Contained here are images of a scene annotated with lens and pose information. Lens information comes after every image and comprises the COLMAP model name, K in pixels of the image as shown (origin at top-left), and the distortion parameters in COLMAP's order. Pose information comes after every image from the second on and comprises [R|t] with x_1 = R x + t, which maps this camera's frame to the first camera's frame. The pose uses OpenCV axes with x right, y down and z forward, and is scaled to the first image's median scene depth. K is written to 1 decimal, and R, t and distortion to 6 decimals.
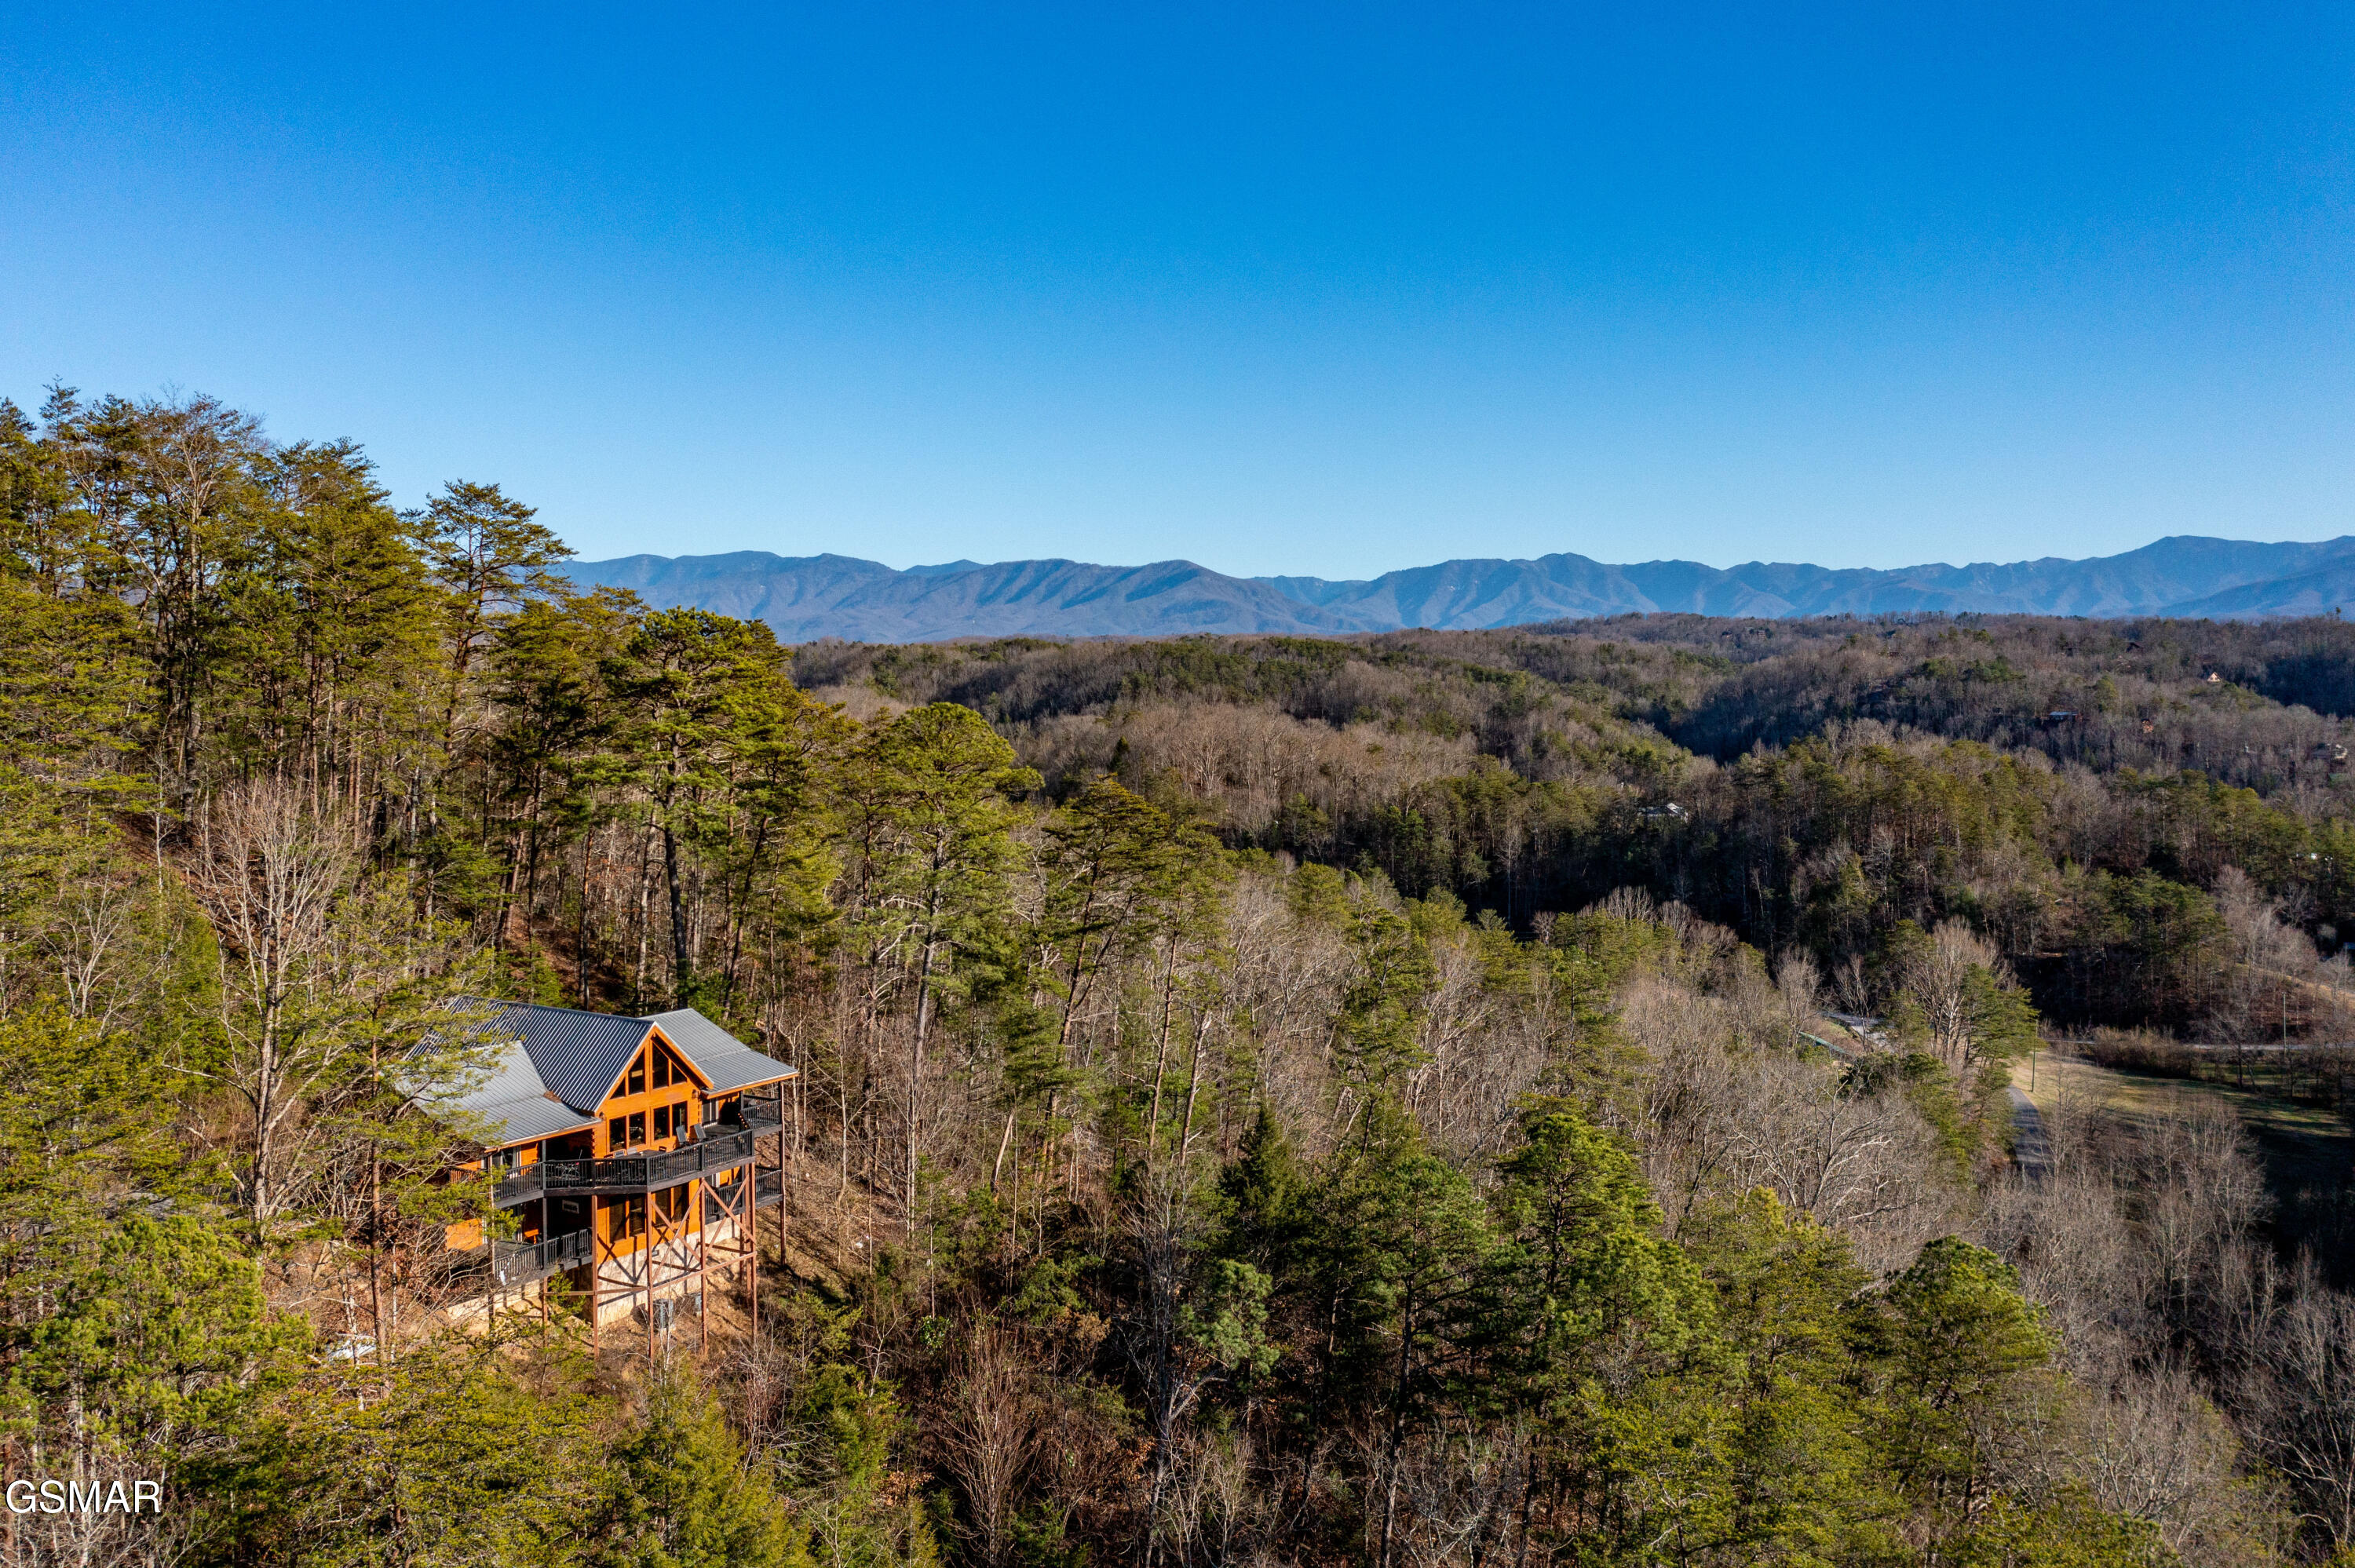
lens RADIAL K [[1888.5, 0, 1185.2], [0, 1888.5, 782.3], [0, 0, 1]] dist [-0.000054, 0.012061]
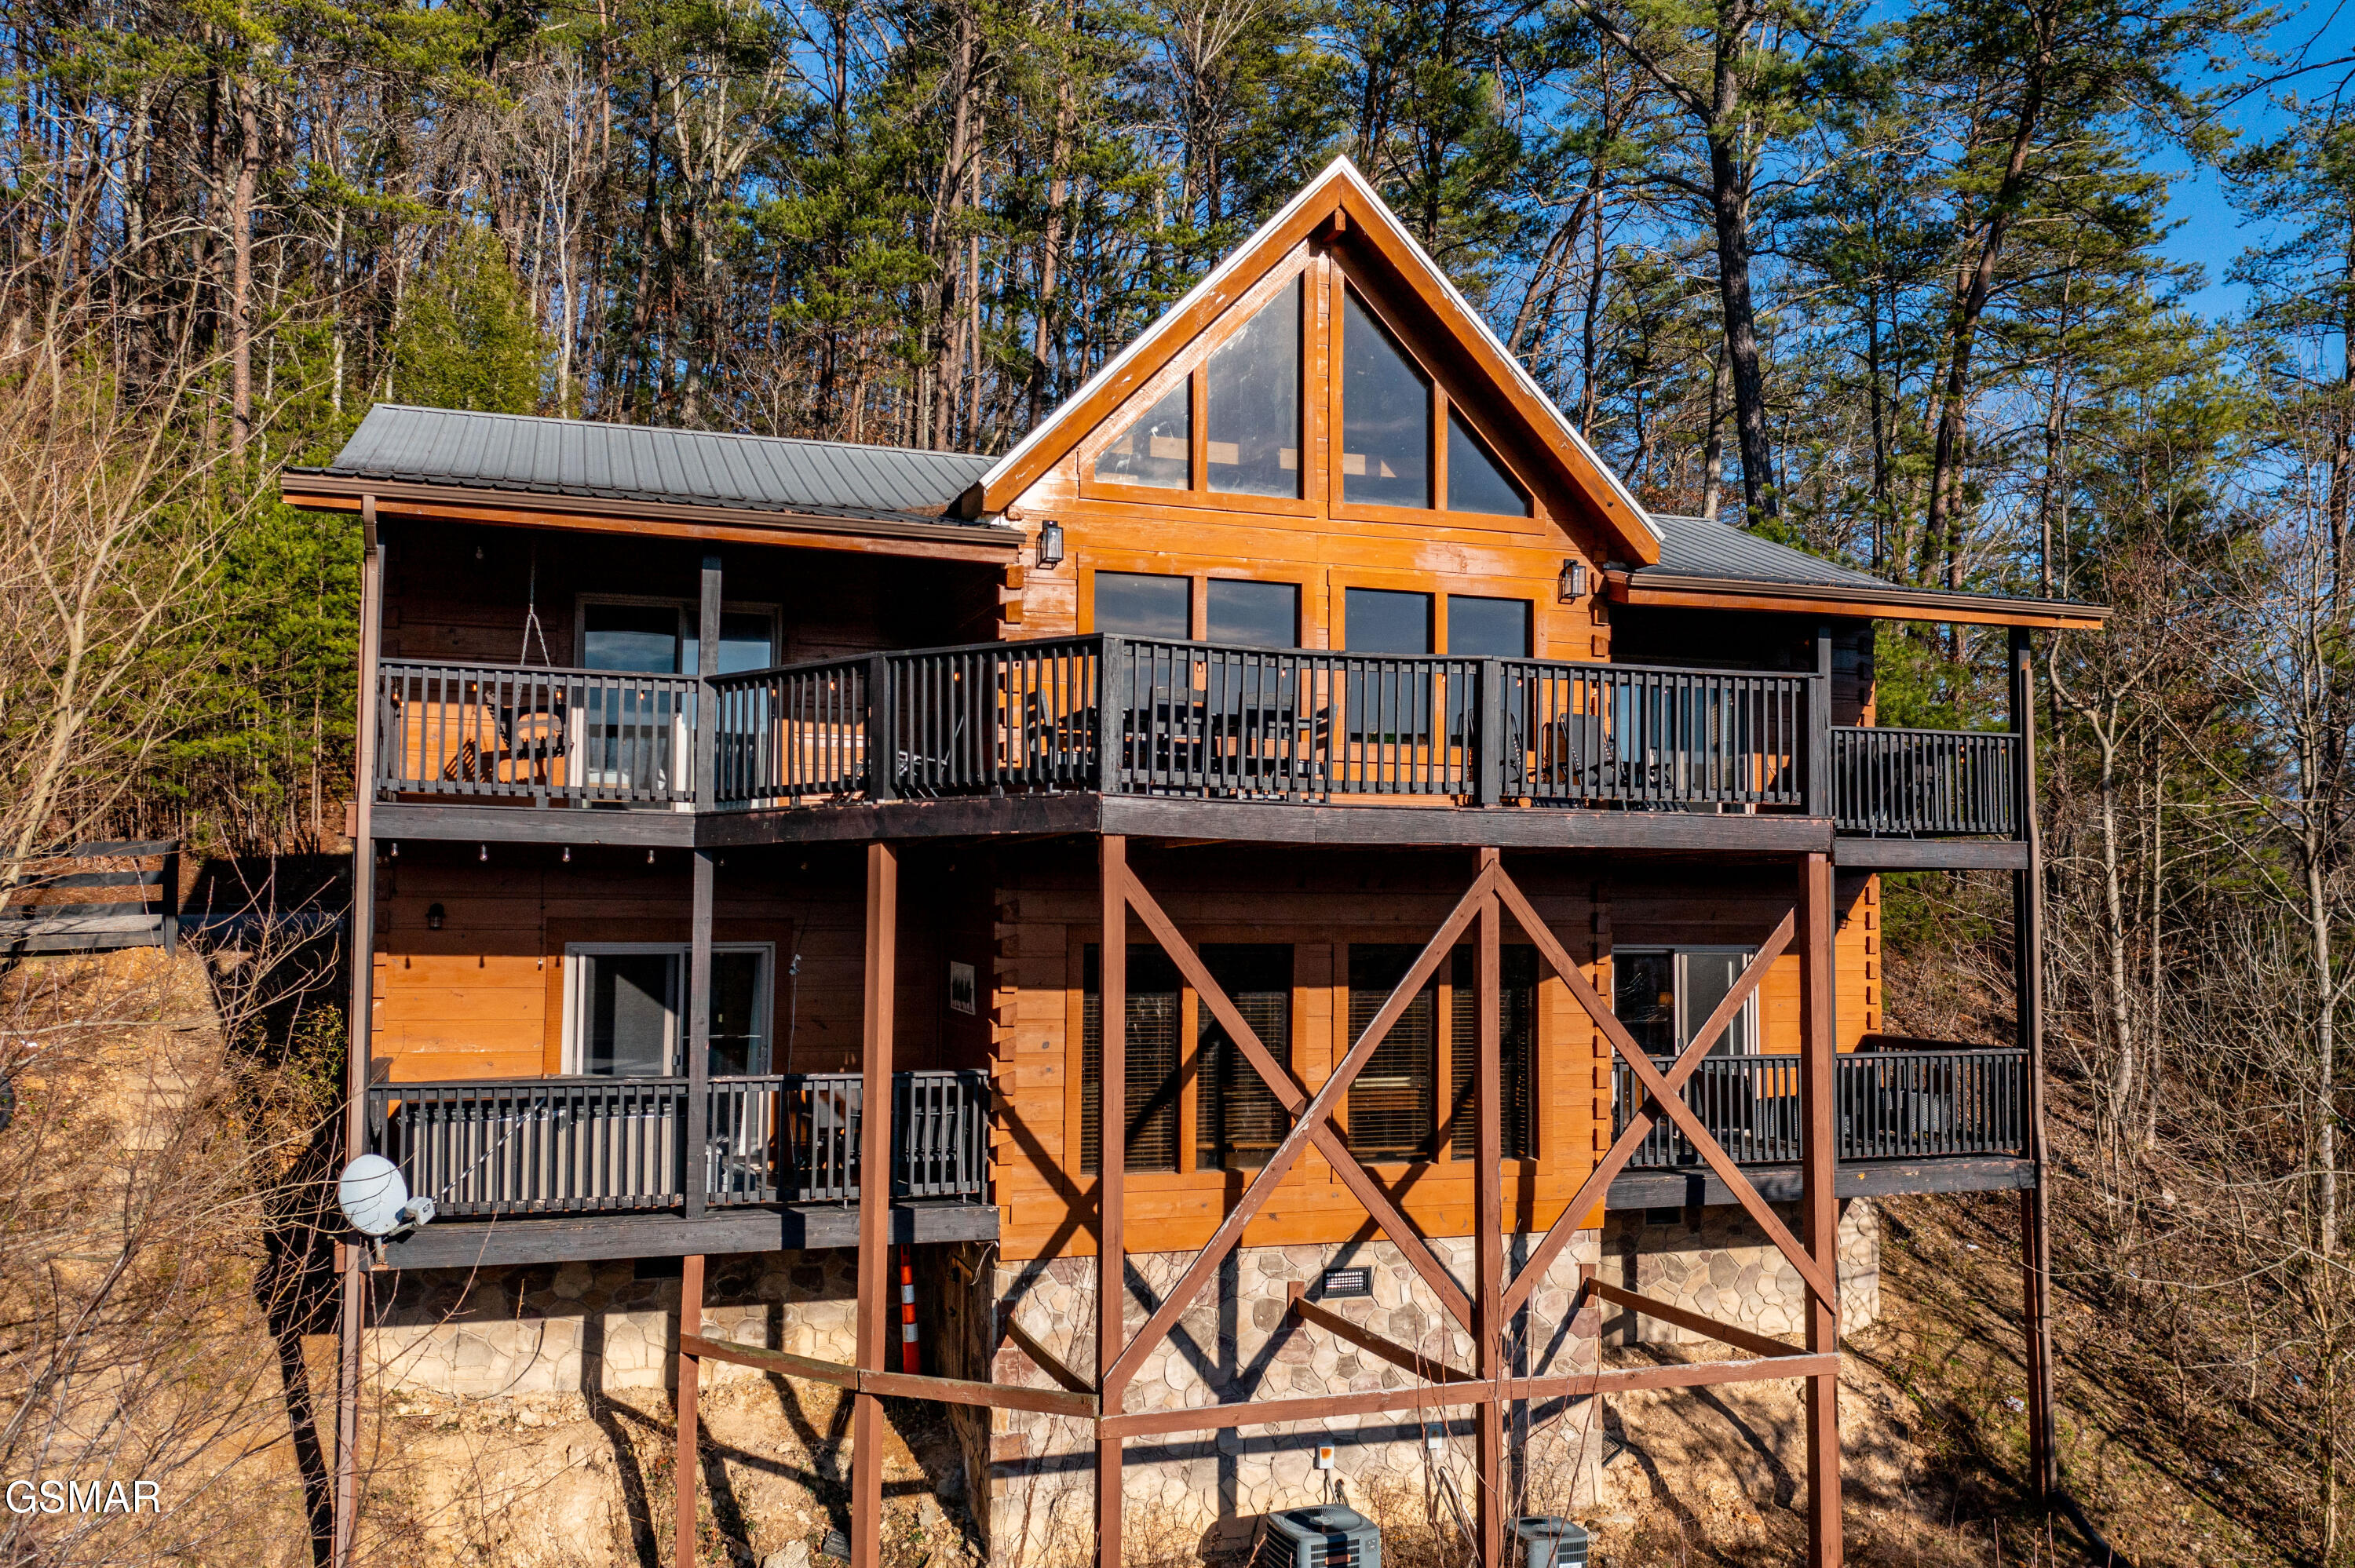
lens RADIAL K [[1888.5, 0, 1174.1], [0, 1888.5, 770.7], [0, 0, 1]] dist [-0.000054, 0.012061]
pose [[0.772224, -0.037547, -0.634240, -0.116034], [-0.039020, 0.993565, -0.106328, 0.156709], [0.634151, 0.106857, 0.765790, 0.594908]]
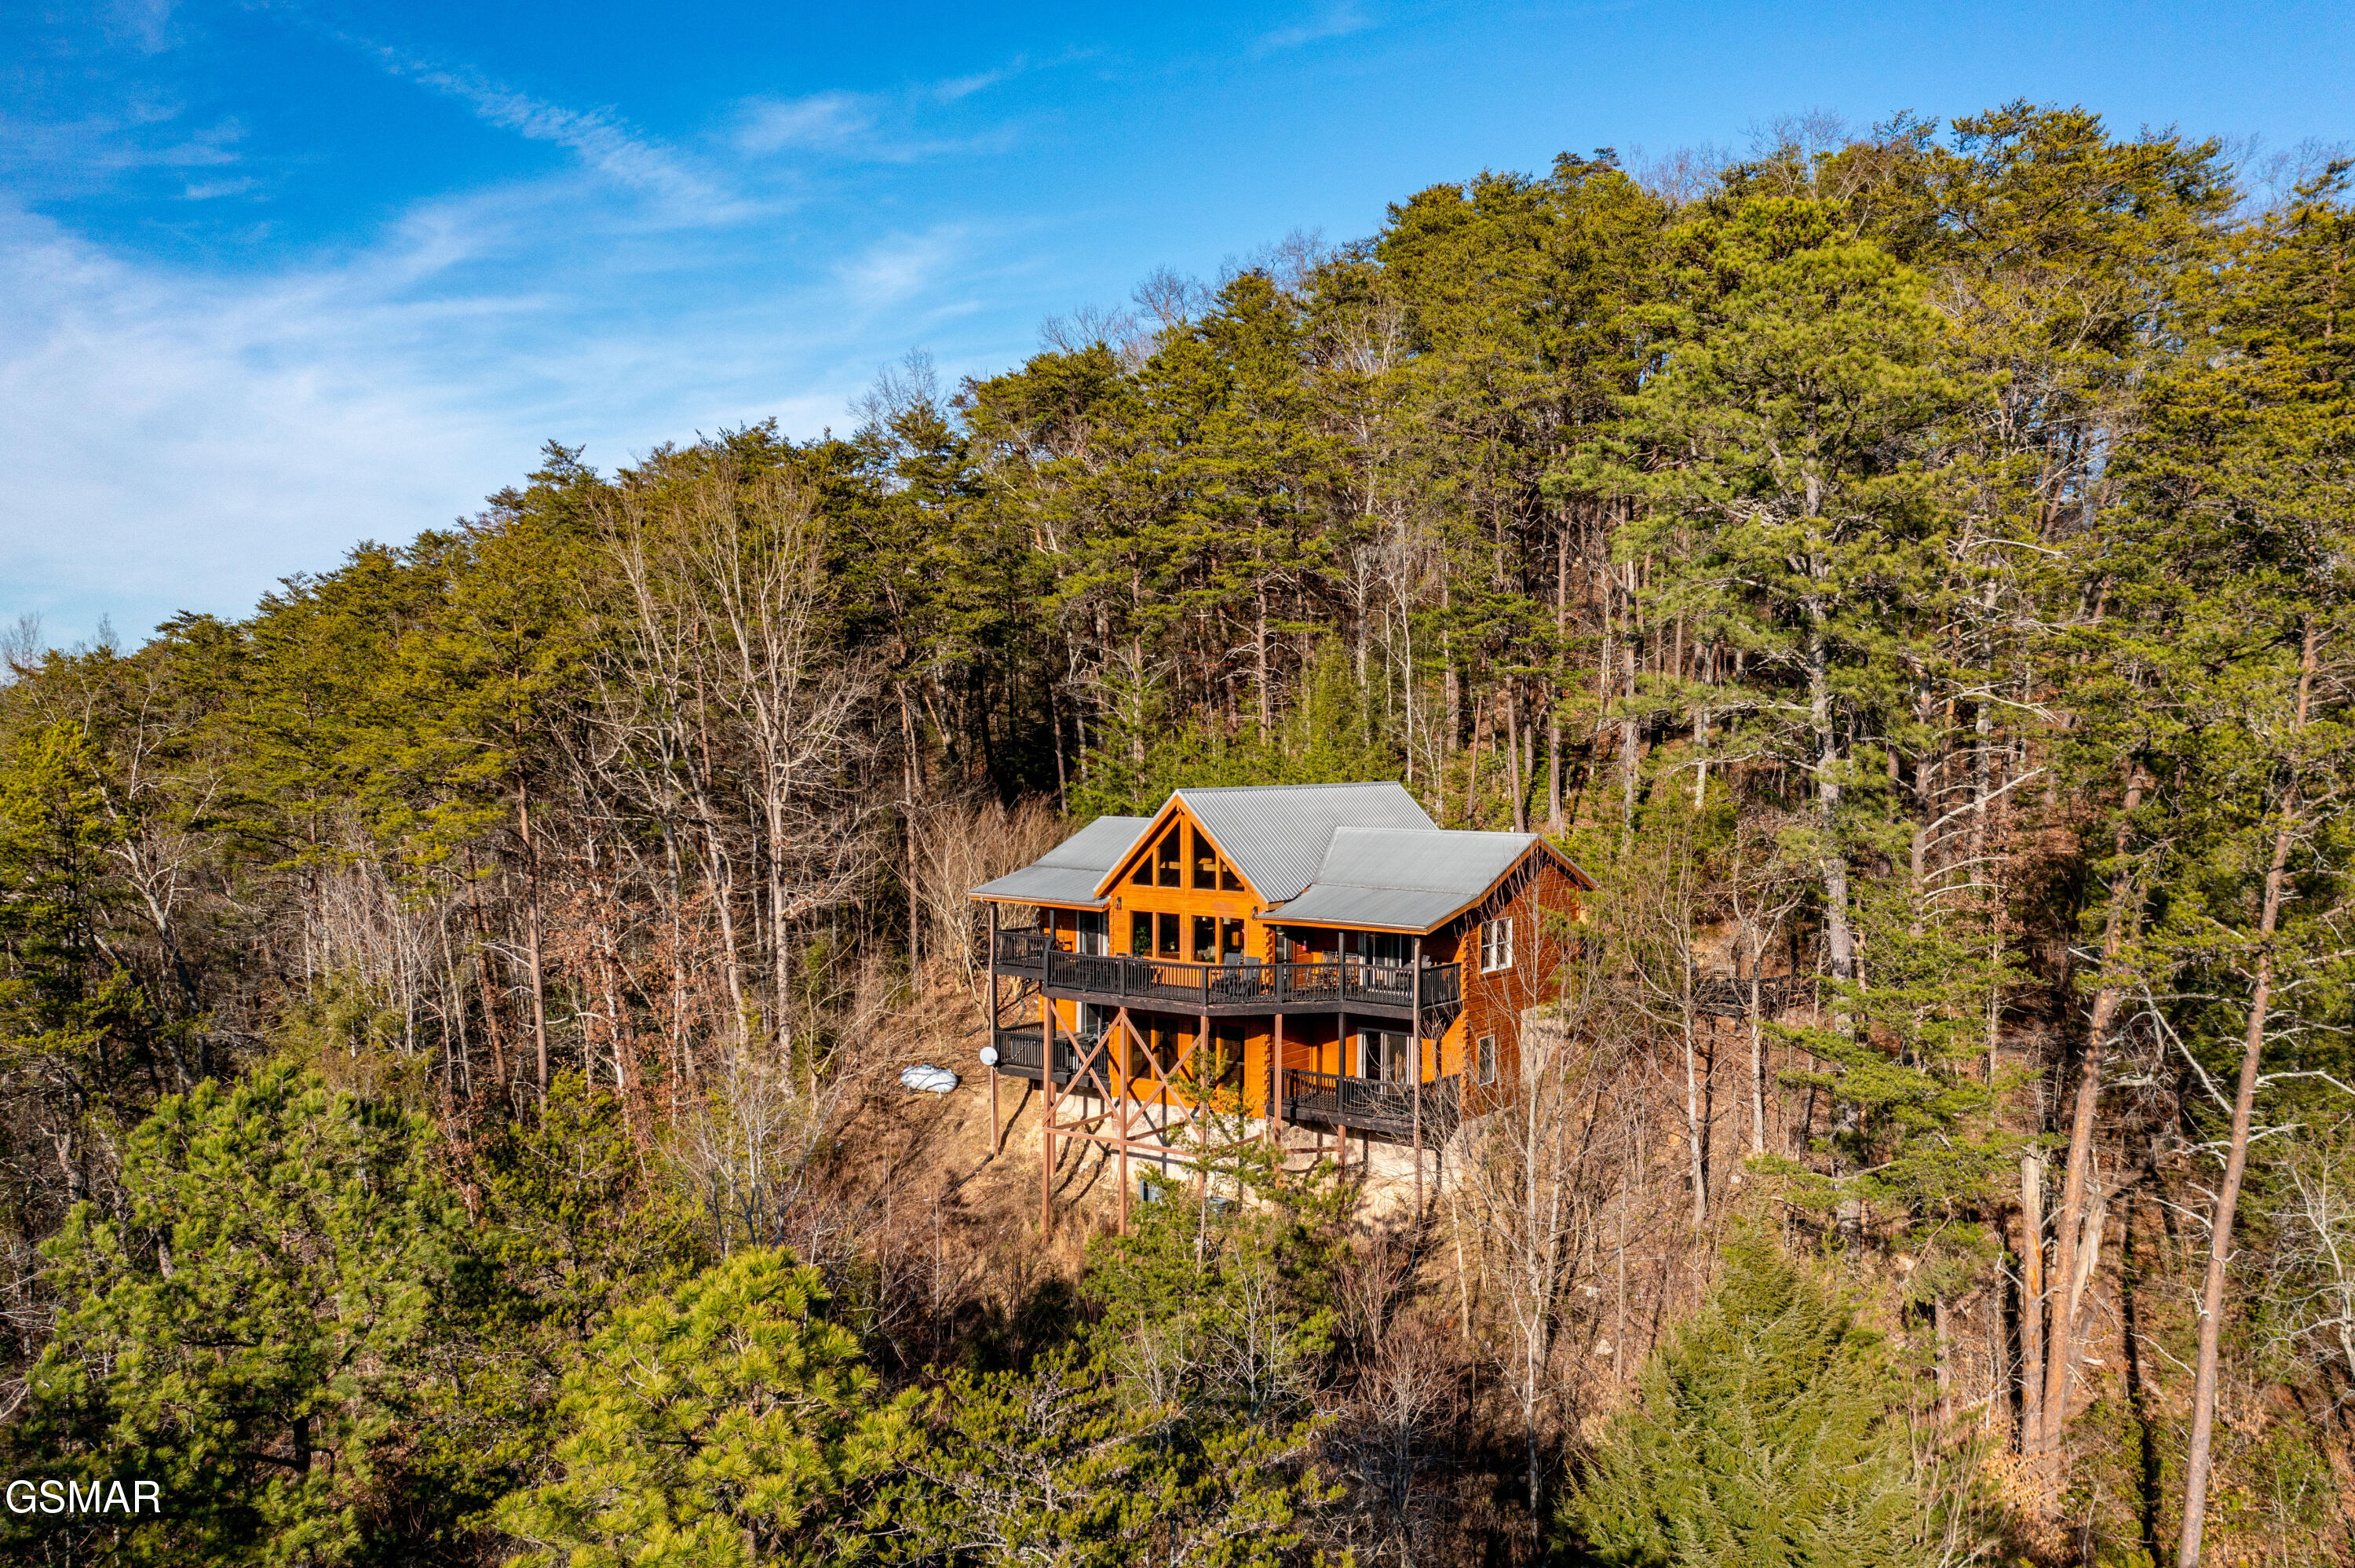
lens RADIAL K [[1888.5, 0, 1177.5], [0, 1888.5, 786.4], [0, 0, 1]] dist [-0.000054, 0.012061]
pose [[-0.077105, 0.025256, -0.996703, 0.310975], [-0.056537, 0.997960, 0.029662, 0.074386], [0.995419, 0.058637, -0.075520, 0.754365]]
